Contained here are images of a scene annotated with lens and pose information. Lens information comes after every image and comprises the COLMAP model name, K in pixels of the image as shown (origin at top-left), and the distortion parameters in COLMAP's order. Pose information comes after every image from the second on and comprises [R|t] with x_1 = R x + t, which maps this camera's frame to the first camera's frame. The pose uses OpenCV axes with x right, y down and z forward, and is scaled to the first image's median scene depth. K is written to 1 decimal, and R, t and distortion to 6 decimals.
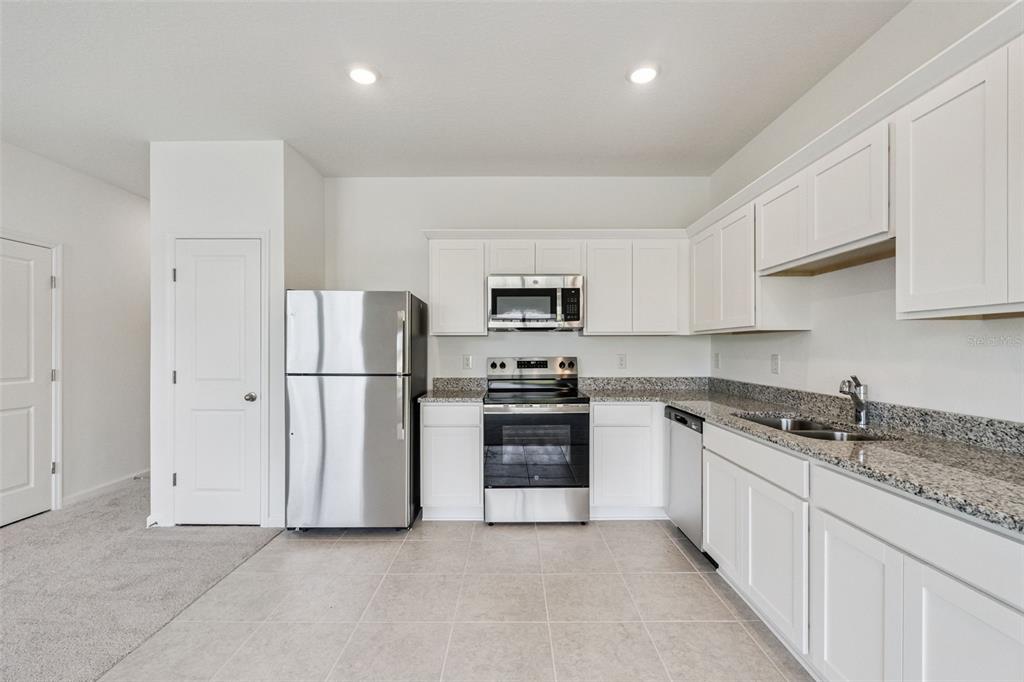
lens RADIAL K [[440.4, 0, 512.3], [0, 440.4, 347.1], [0, 0, 1]] dist [0.001408, 0.000154]
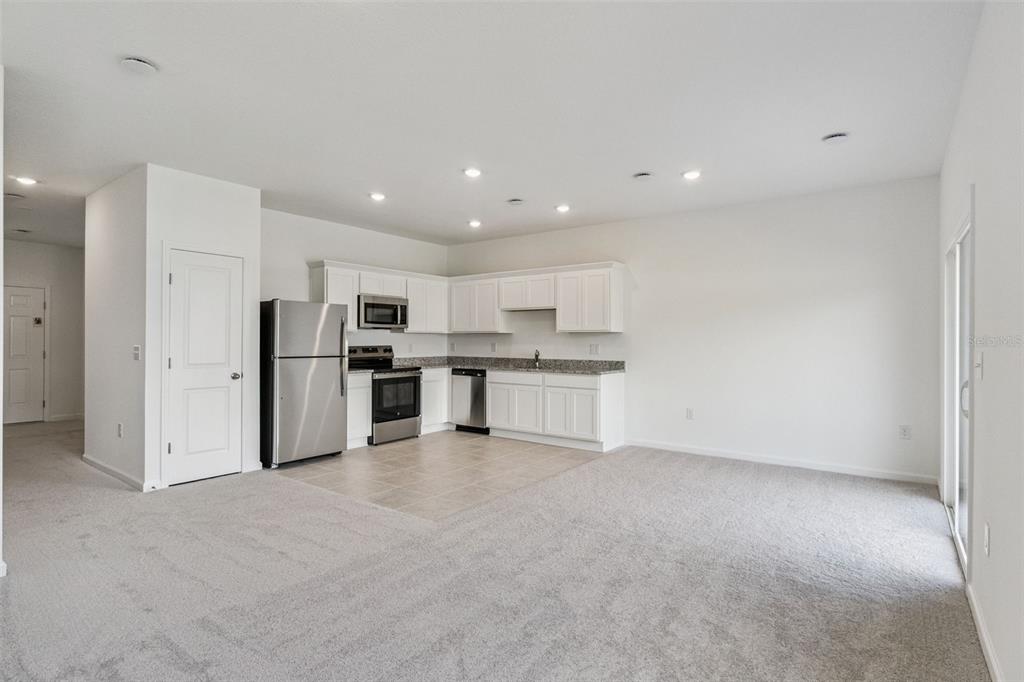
lens RADIAL K [[510.4, 0, 512.0], [0, 510.4, 341.0], [0, 0, 1]] dist [0.000213, -0.000014]
pose [[0.601406, 0.000420, 0.798944, -1.295792], [-0.003526, 0.999992, 0.002129, -0.000528], [-0.798936, -0.004098, 0.601402, -0.580702]]
